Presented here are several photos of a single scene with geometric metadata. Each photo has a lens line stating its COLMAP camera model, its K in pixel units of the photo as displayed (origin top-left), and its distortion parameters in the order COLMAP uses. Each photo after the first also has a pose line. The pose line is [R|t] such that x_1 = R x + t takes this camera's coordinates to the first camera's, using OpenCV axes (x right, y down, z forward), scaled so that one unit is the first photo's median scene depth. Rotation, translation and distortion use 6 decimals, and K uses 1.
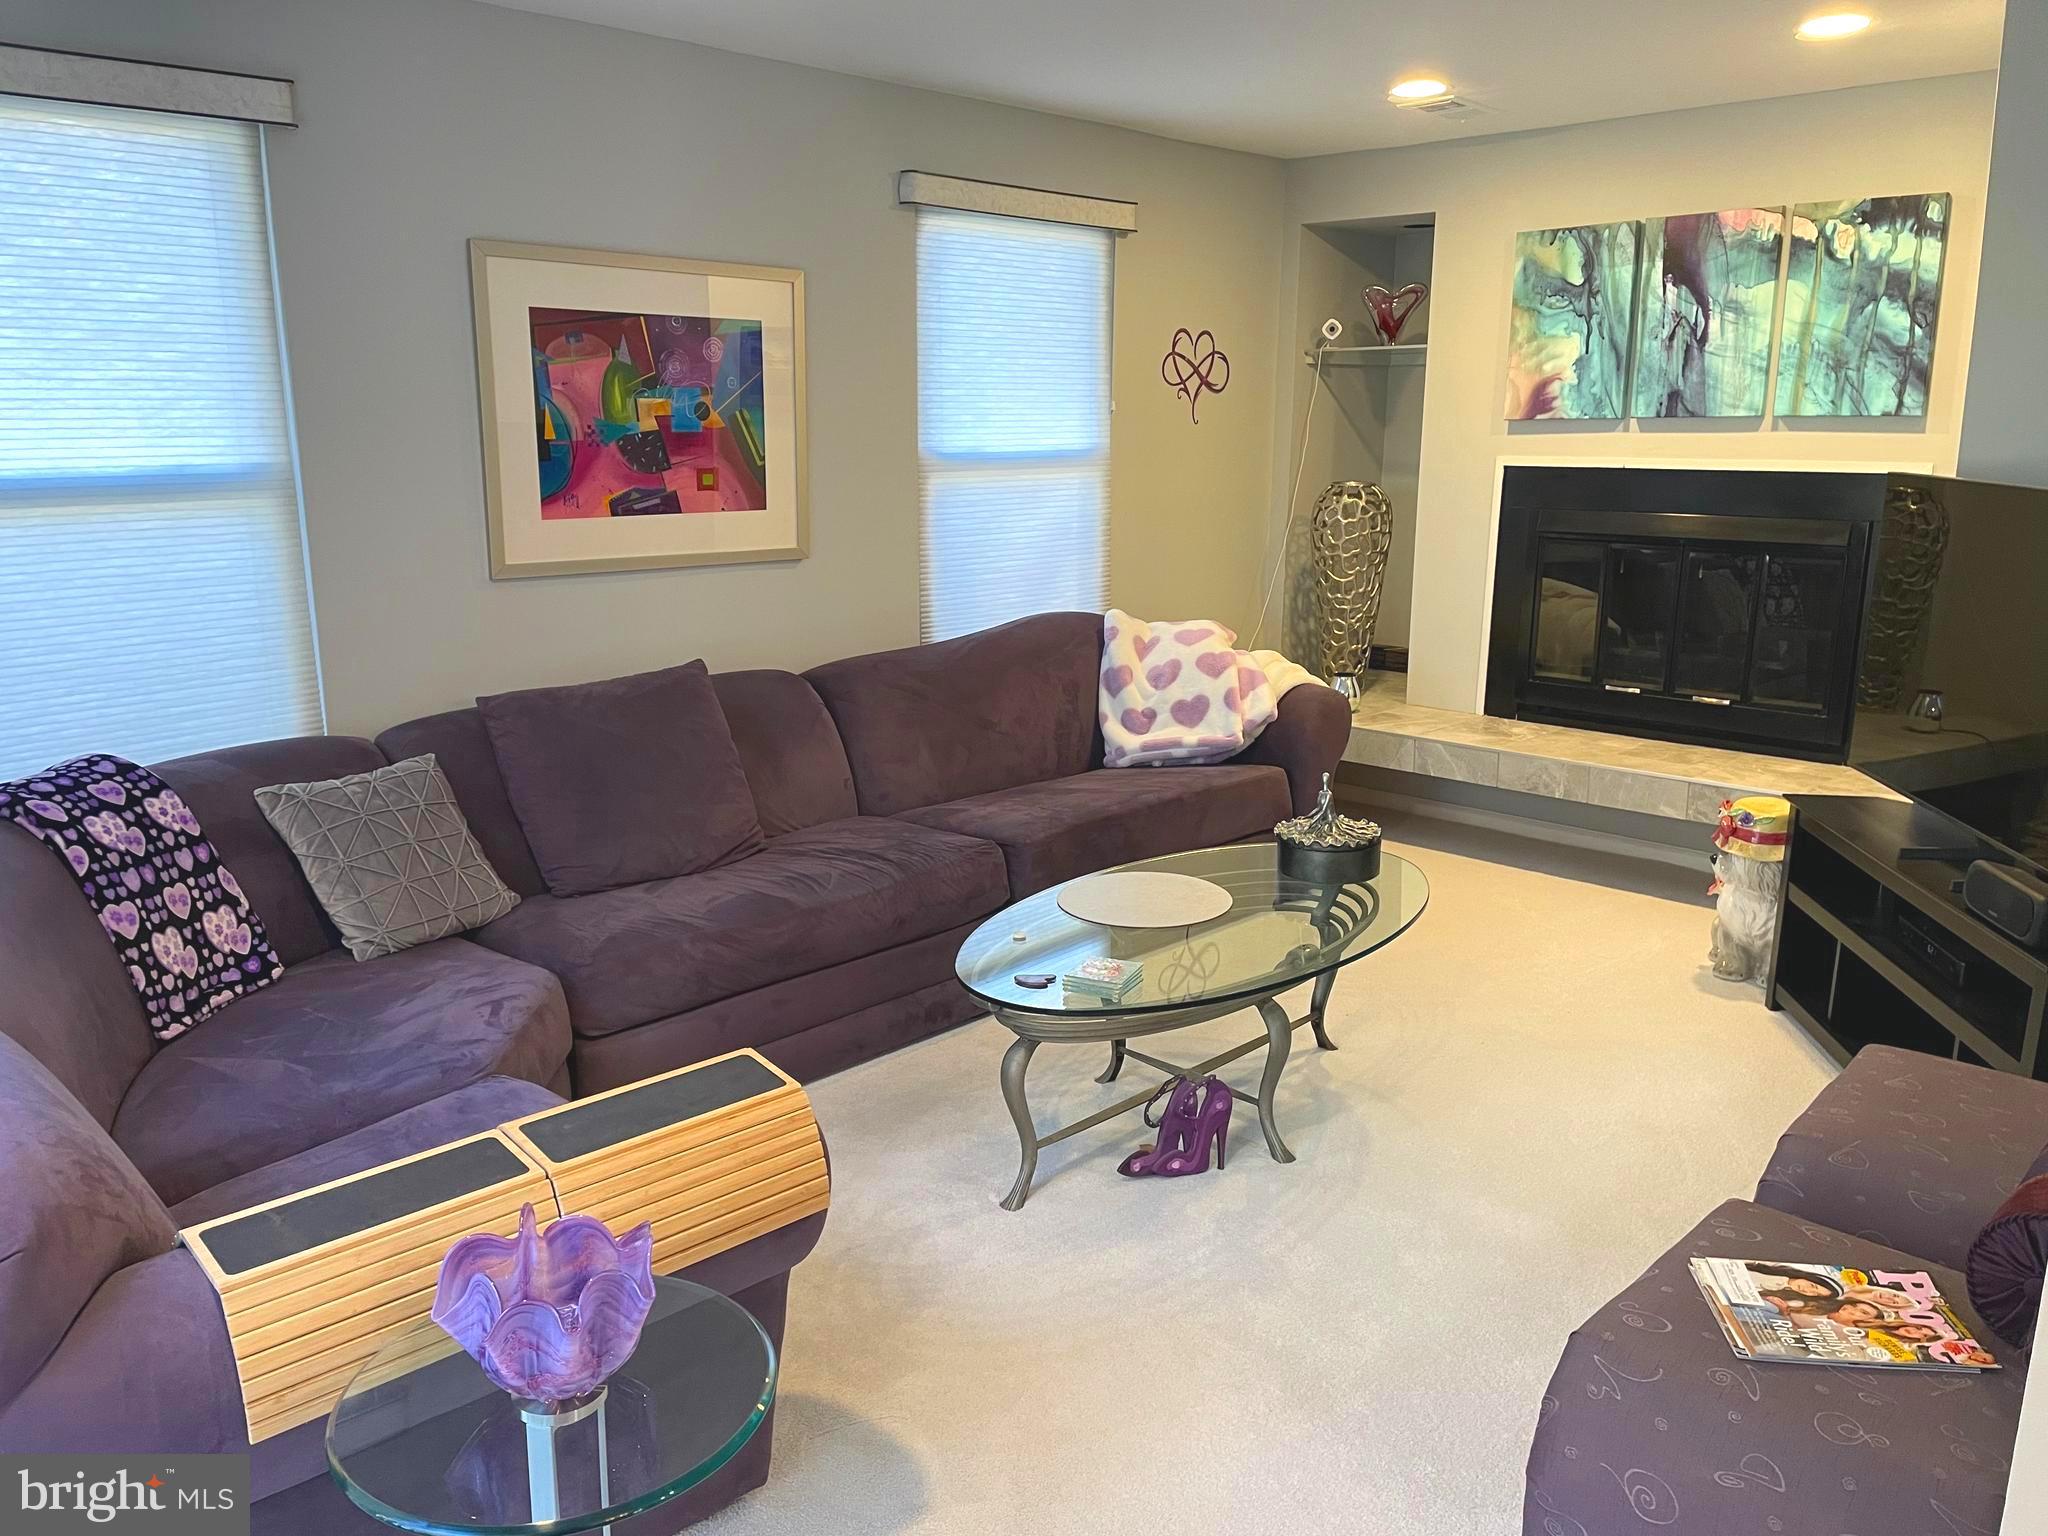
lens RADIAL K [[1562.8, 0, 1010.2], [0, 1562.8, 780.6], [0, 0, 1]] dist [0.089846, -0.125148]
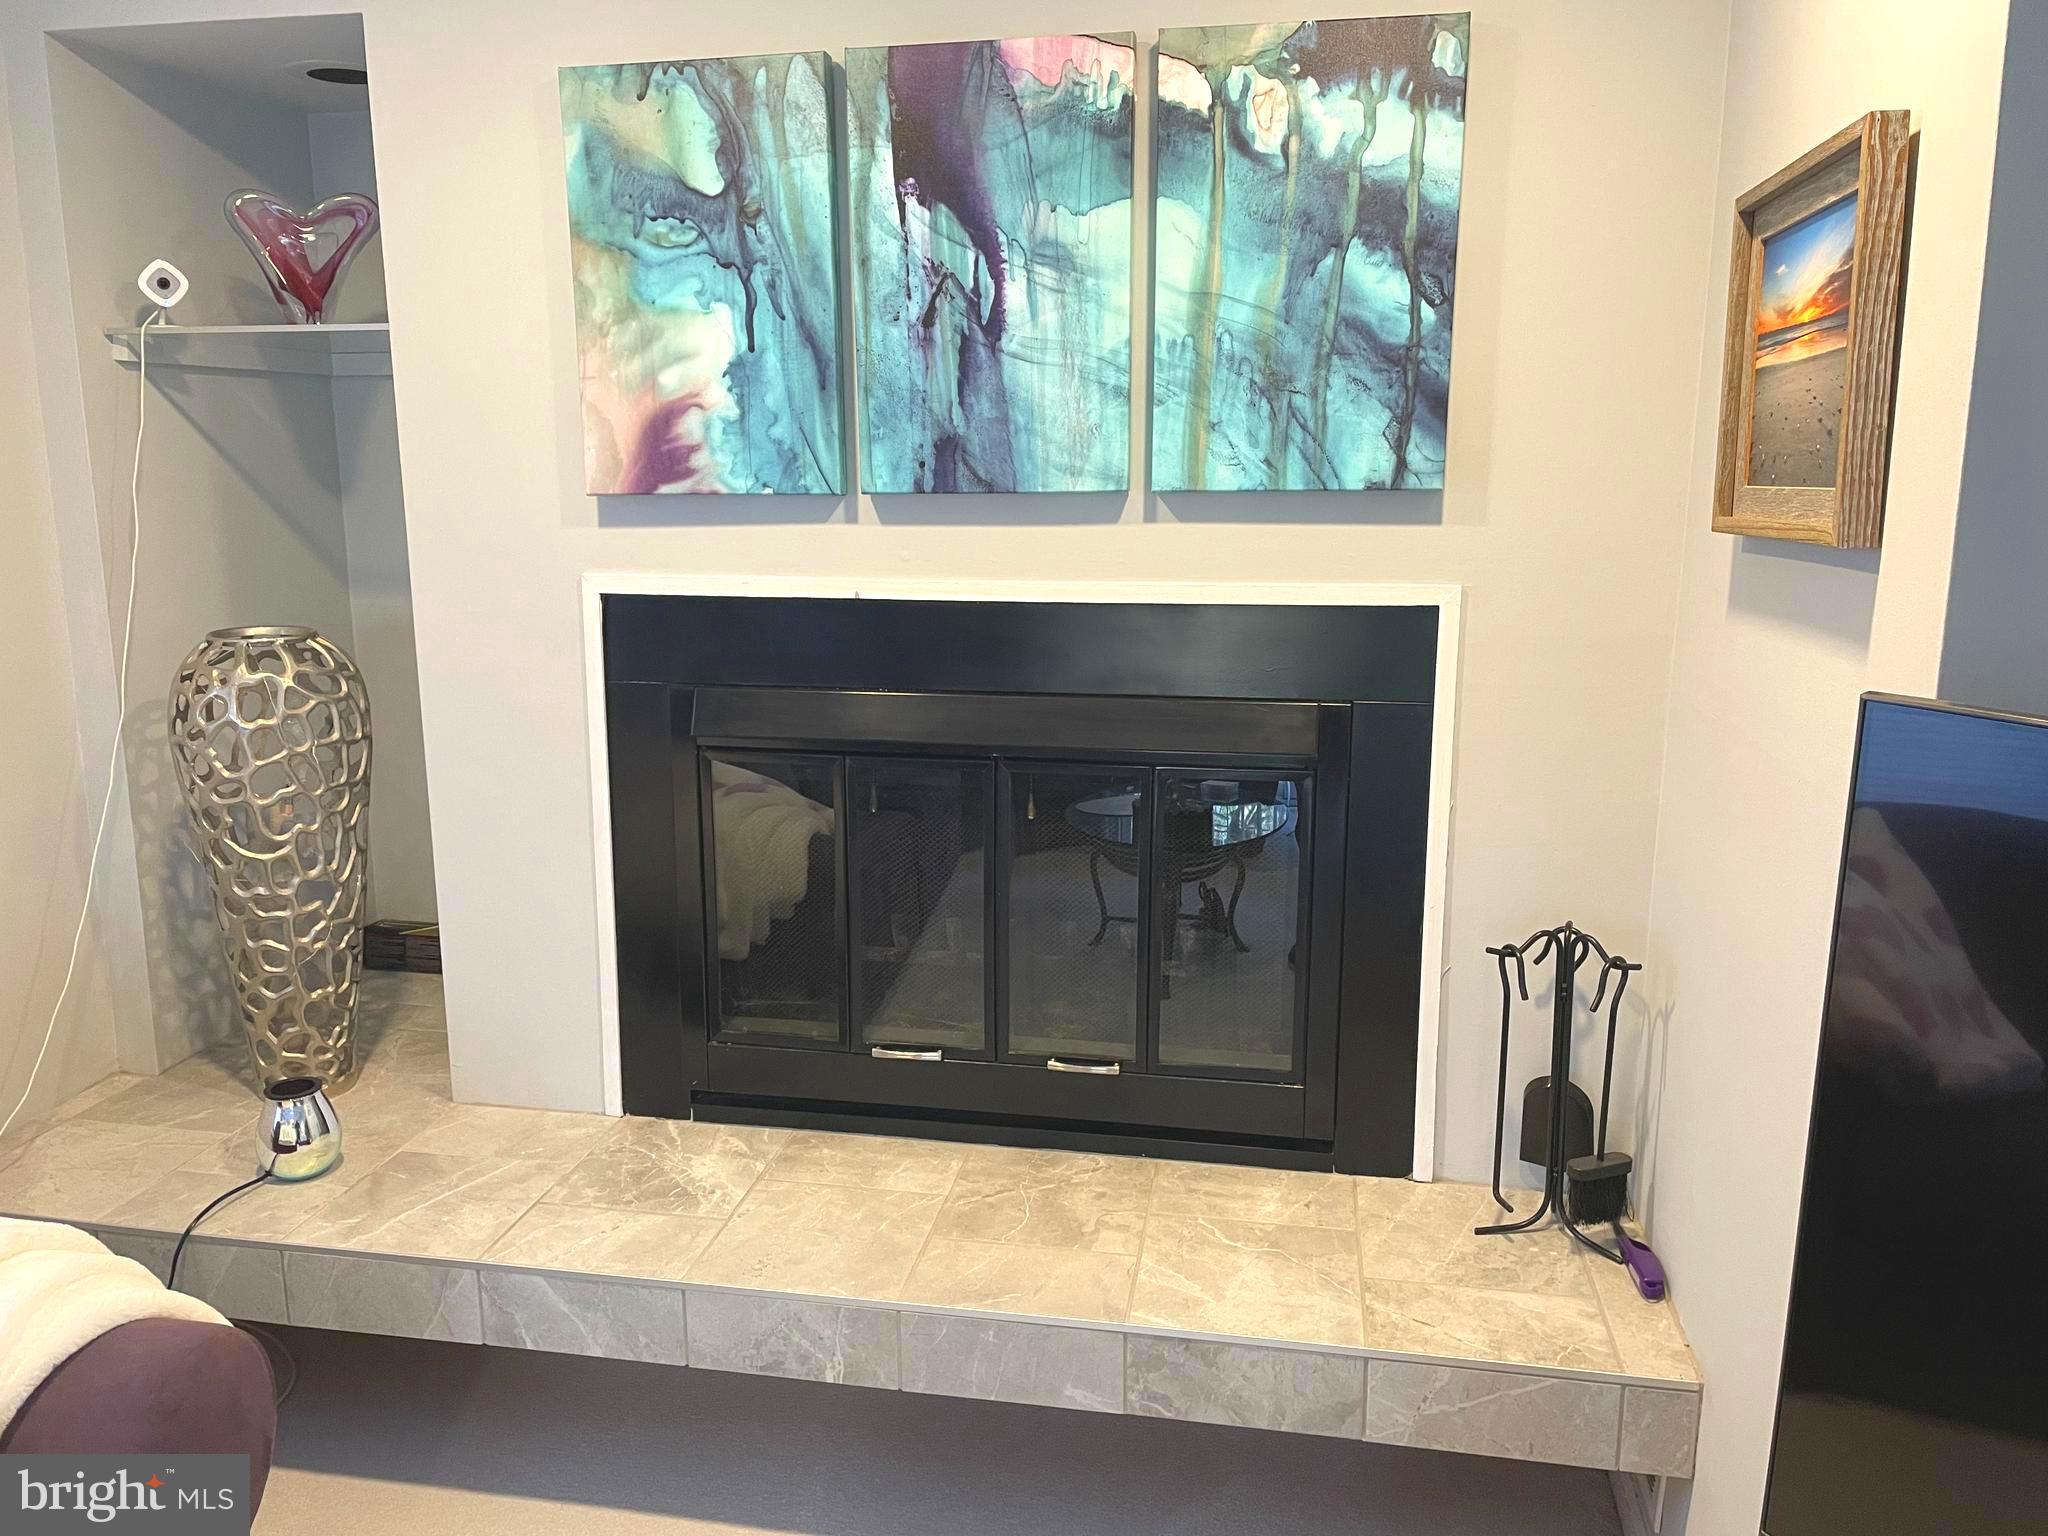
lens RADIAL K [[1562.8, 0, 1010.2], [0, 1562.8, 780.6], [0, 0, 1]] dist [0.089846, -0.125148]
pose [[0.839351, -0.108920, 0.532566, 0.180563], [0.124297, 0.992220, 0.007030, -0.147707], [-0.529188, 0.060296, 0.846360, 0.611162]]
